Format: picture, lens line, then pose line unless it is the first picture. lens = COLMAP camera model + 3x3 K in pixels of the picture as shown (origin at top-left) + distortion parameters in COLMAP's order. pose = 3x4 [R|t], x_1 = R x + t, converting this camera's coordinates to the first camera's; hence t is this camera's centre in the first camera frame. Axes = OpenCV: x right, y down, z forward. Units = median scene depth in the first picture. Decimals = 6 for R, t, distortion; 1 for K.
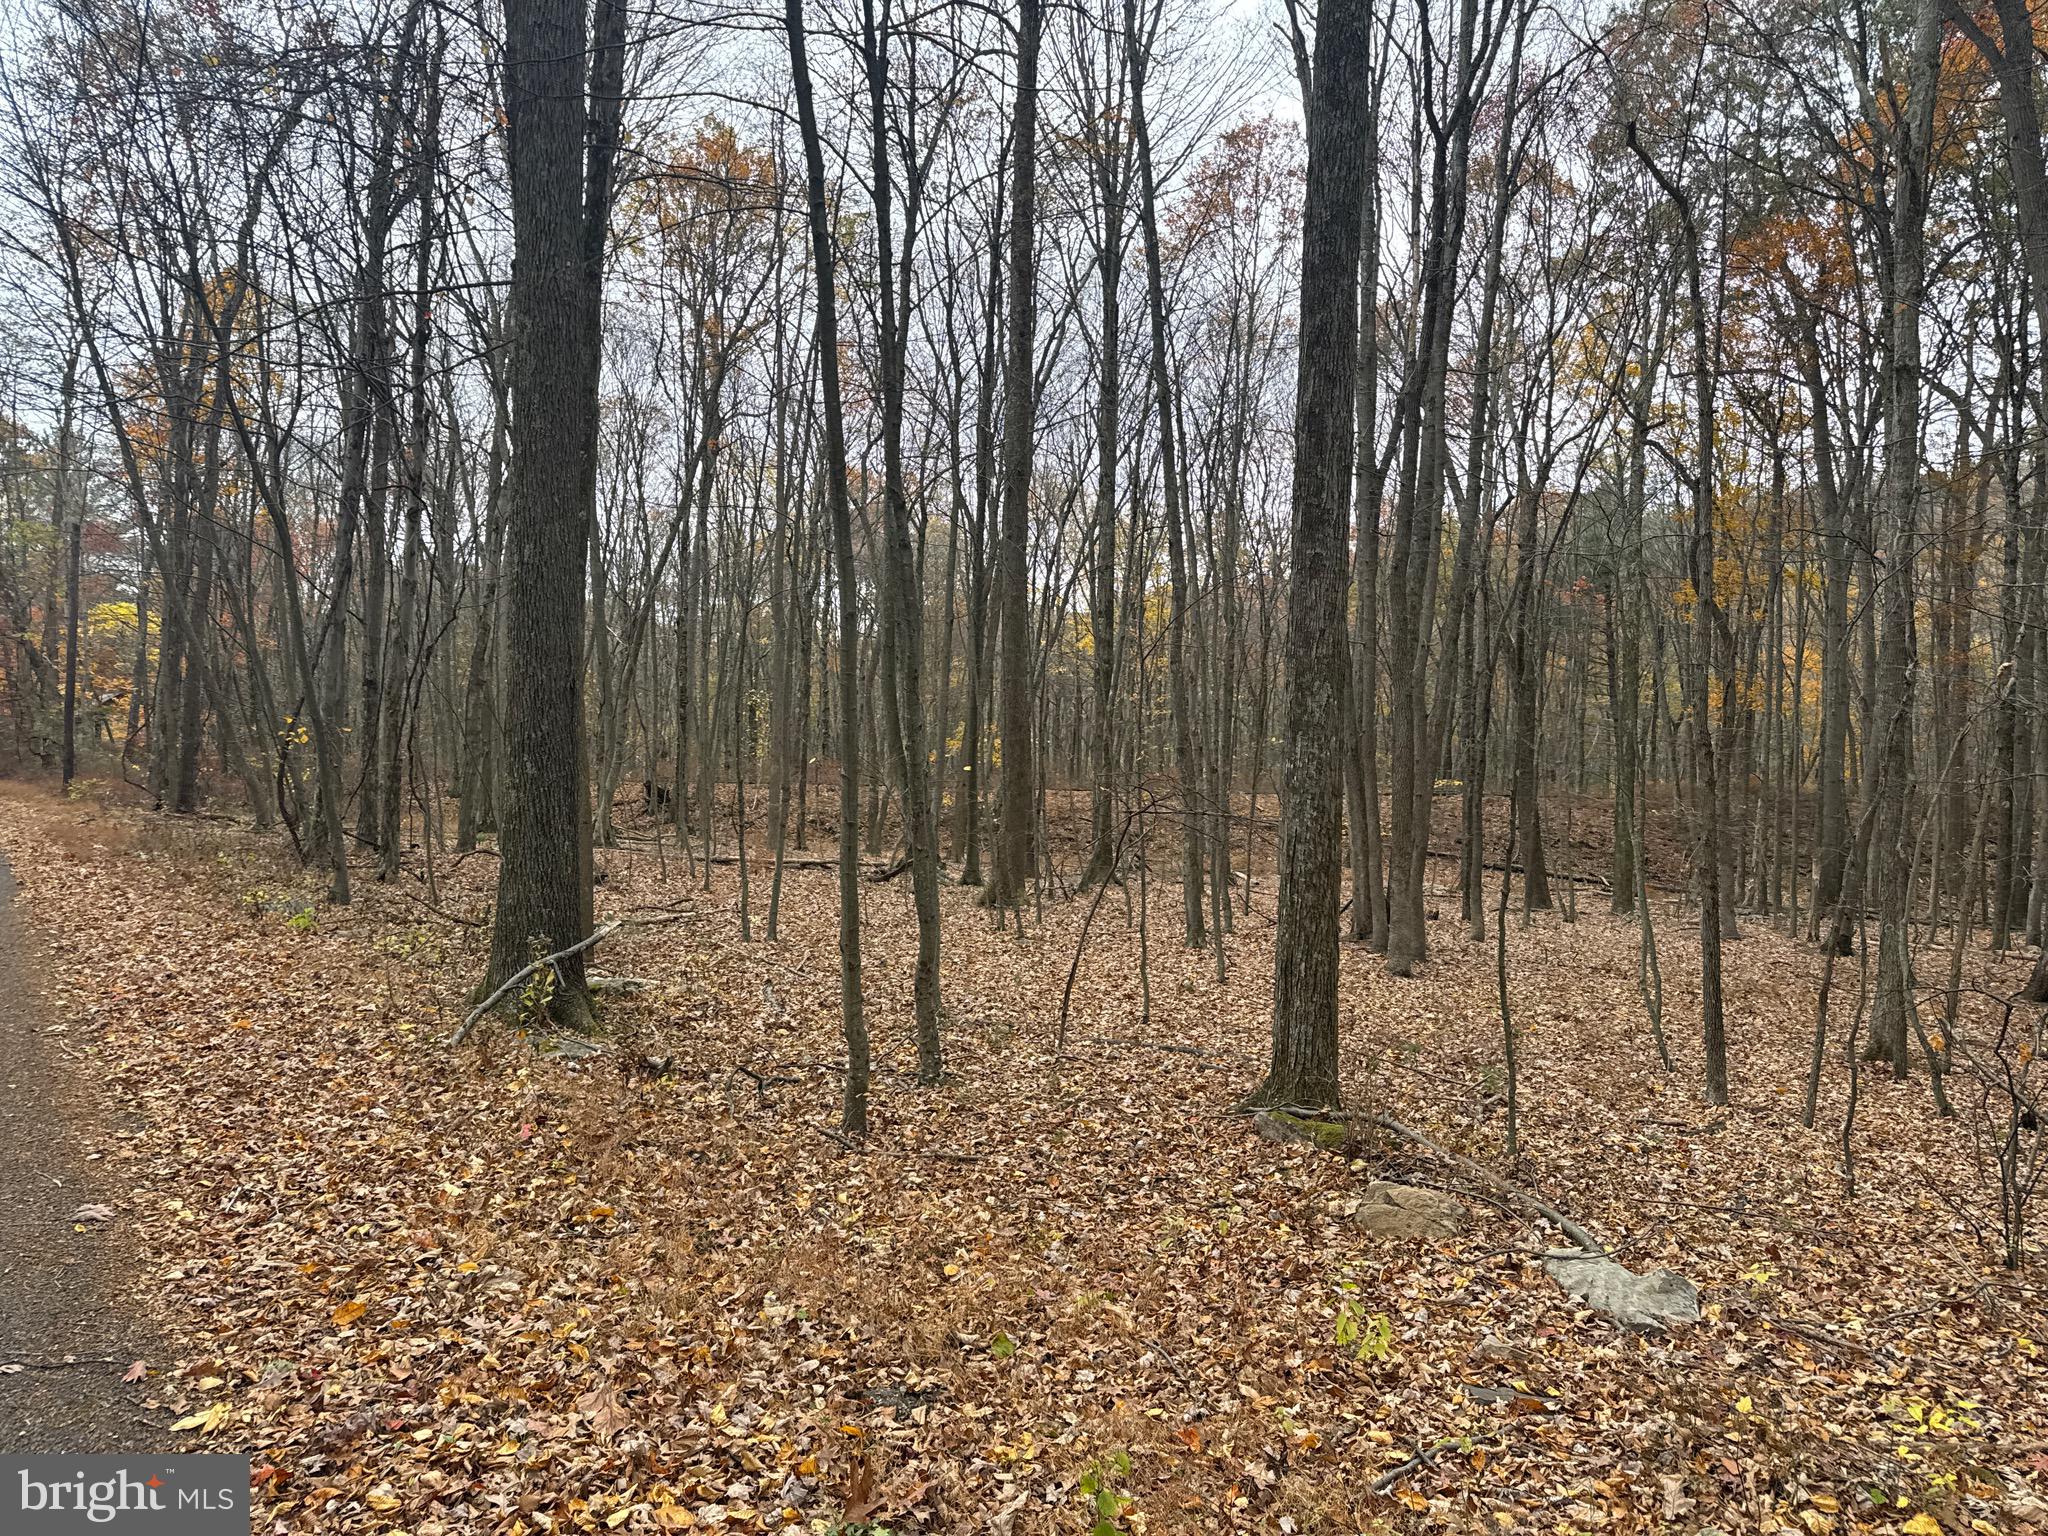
lens RADIAL K [[1427.3, 0, 1030.6], [0, 1427.3, 770.2], [0, 0, 1]] dist [0.039625, -0.041613]
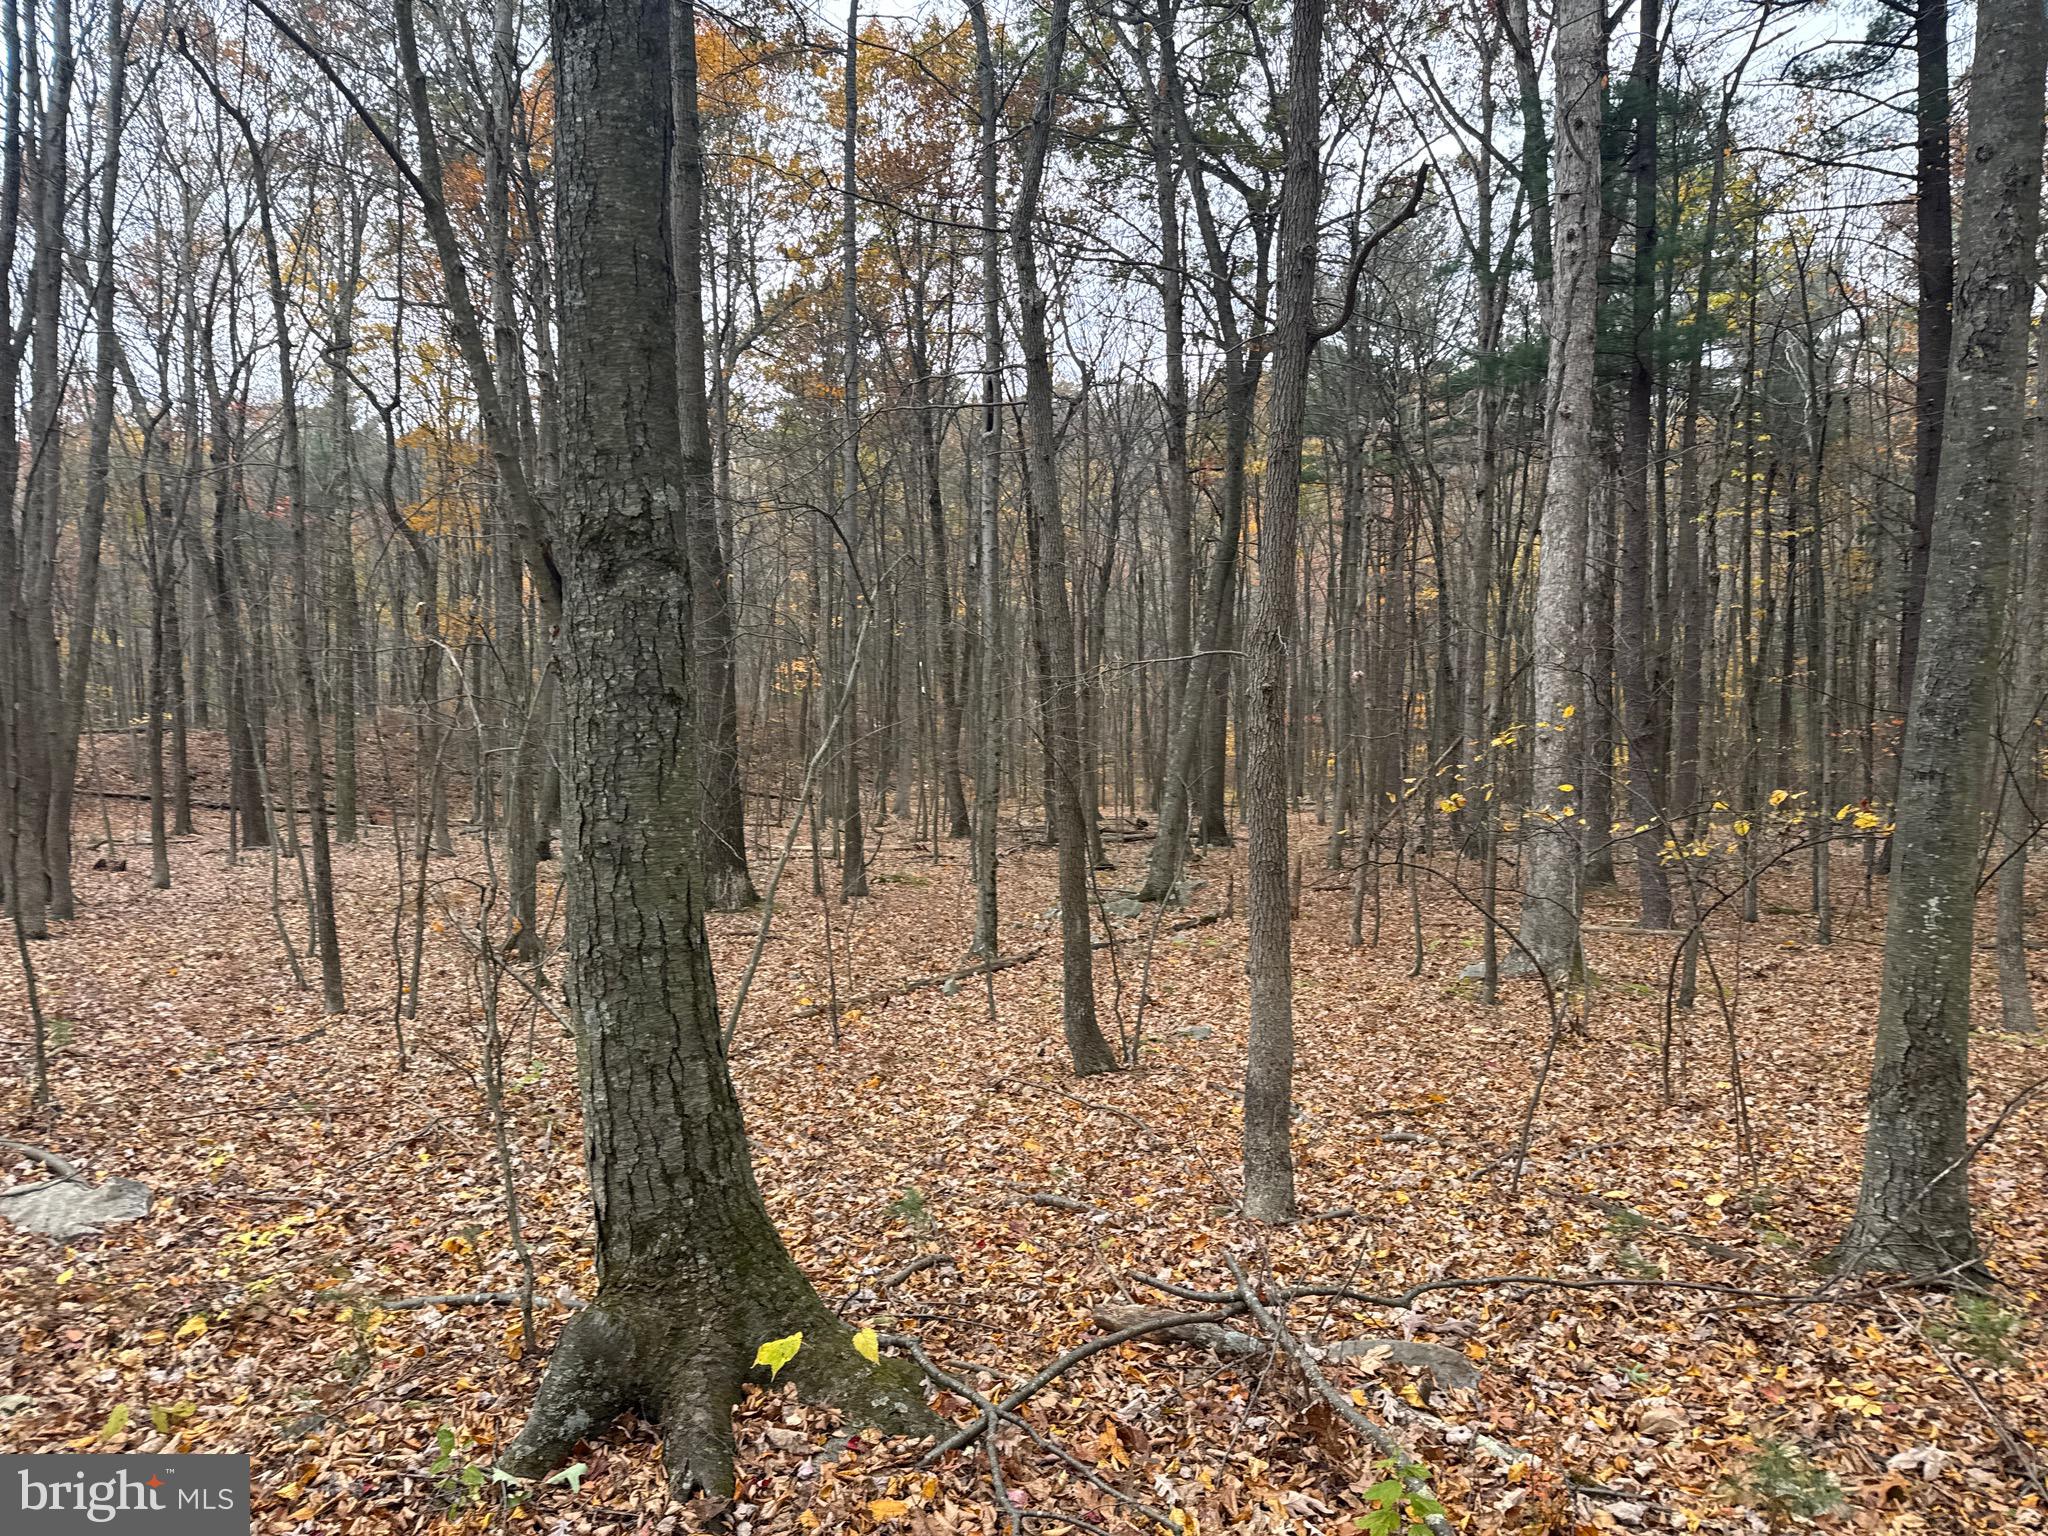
lens RADIAL K [[1427.3, 0, 1024.4], [0, 1427.3, 761.8], [0, 0, 1]] dist [0.039625, -0.041613]
pose [[0.677922, -0.053045, 0.733218, 0.139984], [0.019322, 0.998334, 0.054360, 0.003688], [-0.734880, -0.022685, 0.677818, -0.181458]]
